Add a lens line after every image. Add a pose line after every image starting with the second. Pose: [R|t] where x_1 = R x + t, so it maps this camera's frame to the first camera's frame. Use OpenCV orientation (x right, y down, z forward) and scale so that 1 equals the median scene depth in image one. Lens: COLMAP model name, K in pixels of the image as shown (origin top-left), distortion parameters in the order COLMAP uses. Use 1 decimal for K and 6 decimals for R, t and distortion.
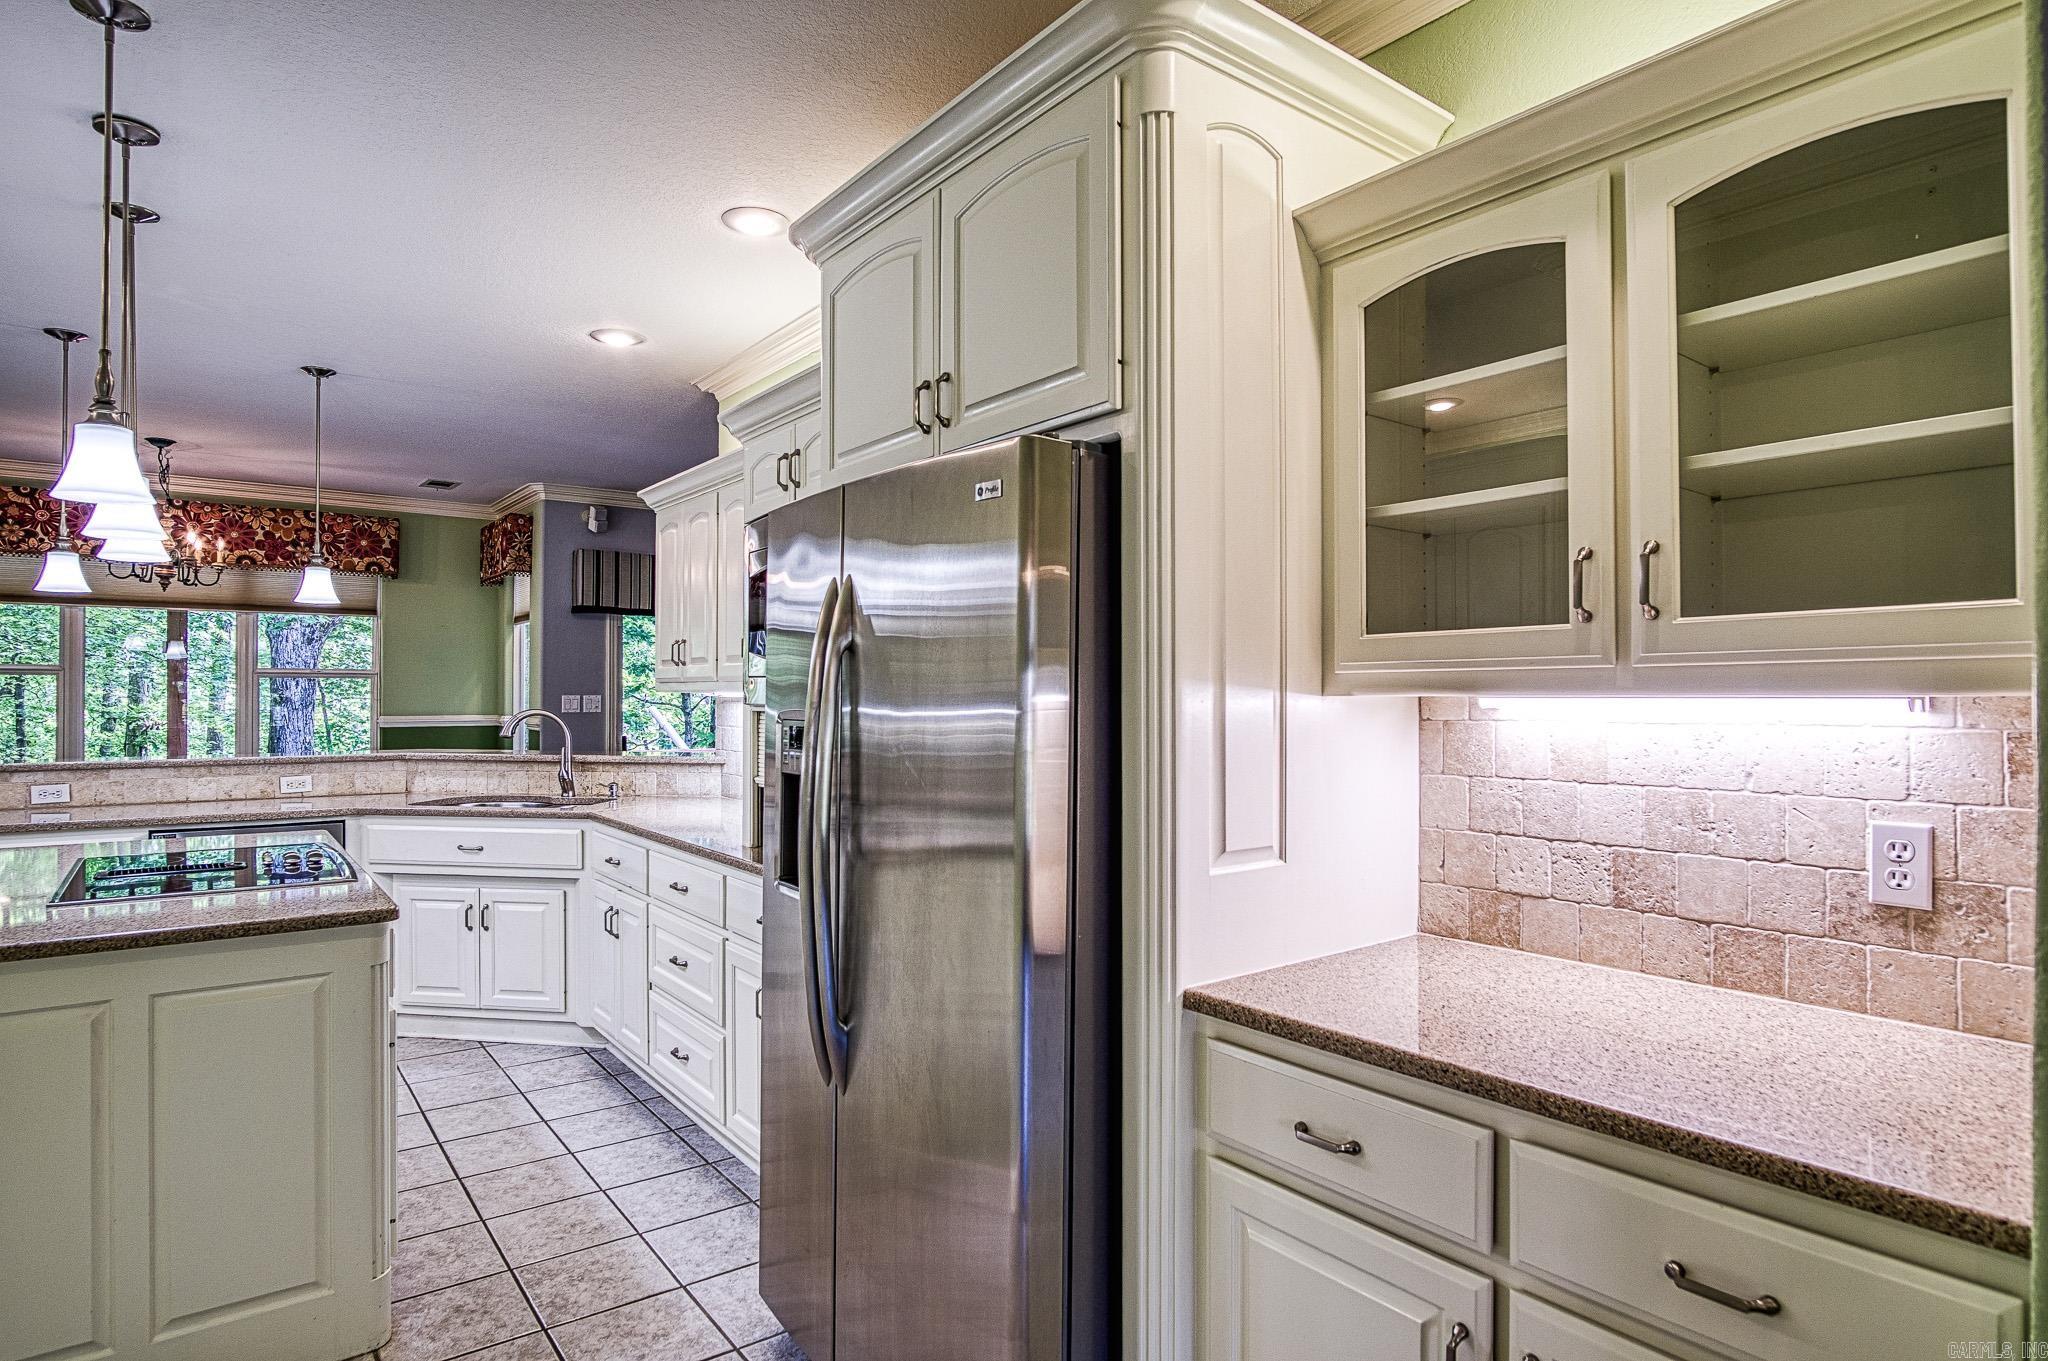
lens RADIAL K [[1116.4, 0, 1019.0], [0, 1116.4, 669.2], [0, 0, 1]] dist [-0.013558, -0.000502]
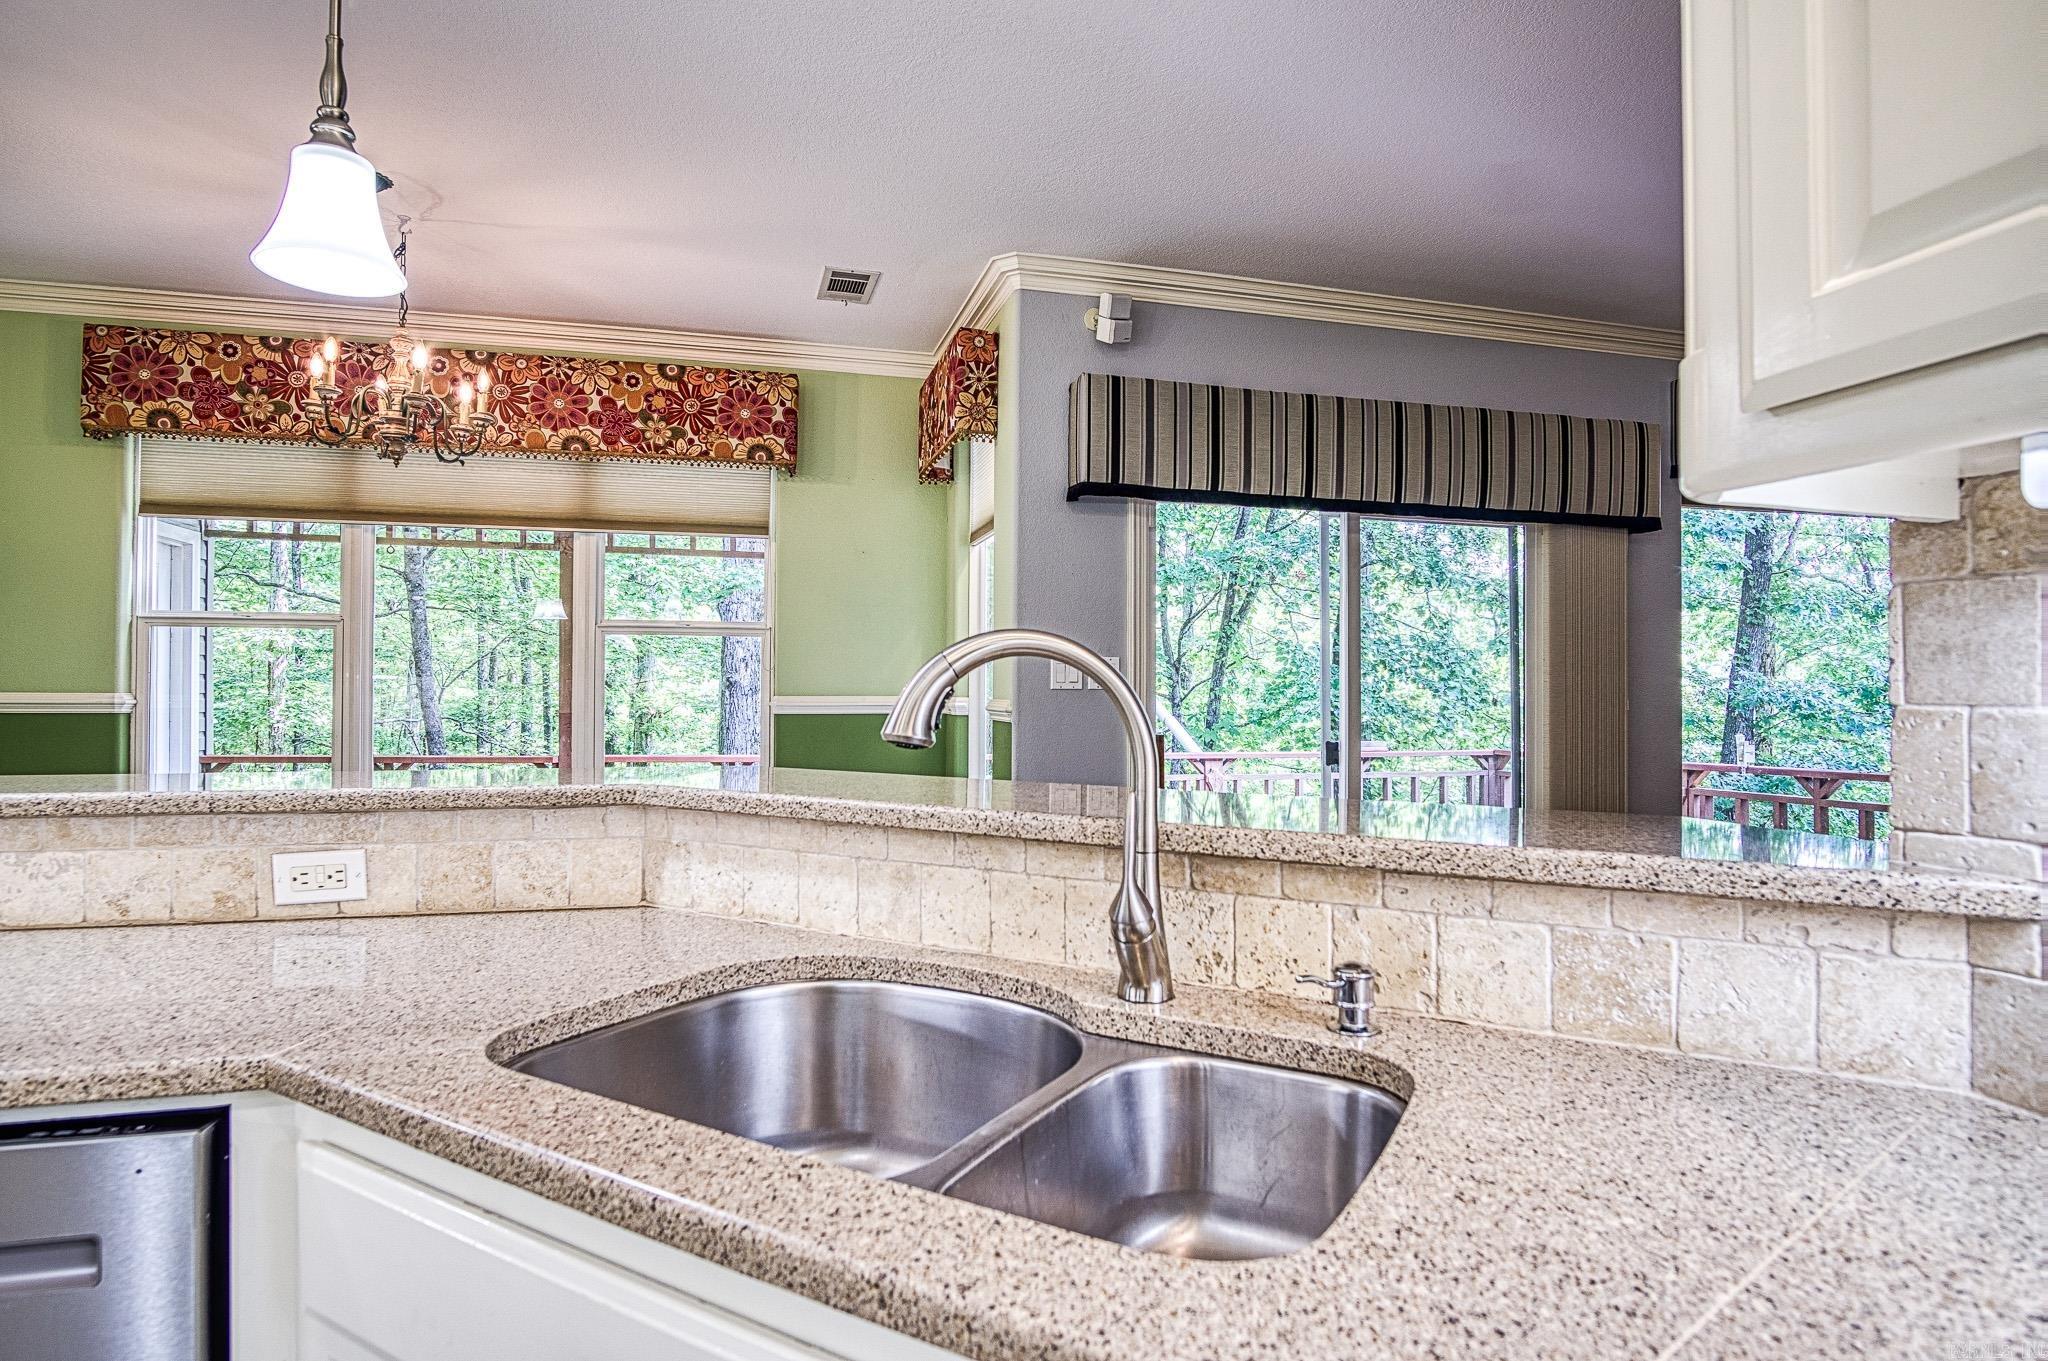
lens RADIAL K [[1091.0, 0, 1054.5], [0, 1091.0, 692.8], [0, 0, 1]] dist [-0.018531, 0.000347]
pose [[0.935863, 0.005146, -0.352327, -0.225201], [0.002574, 0.999767, 0.021441, 0.029188], [0.352355, -0.020973, 0.935631, 0.513270]]
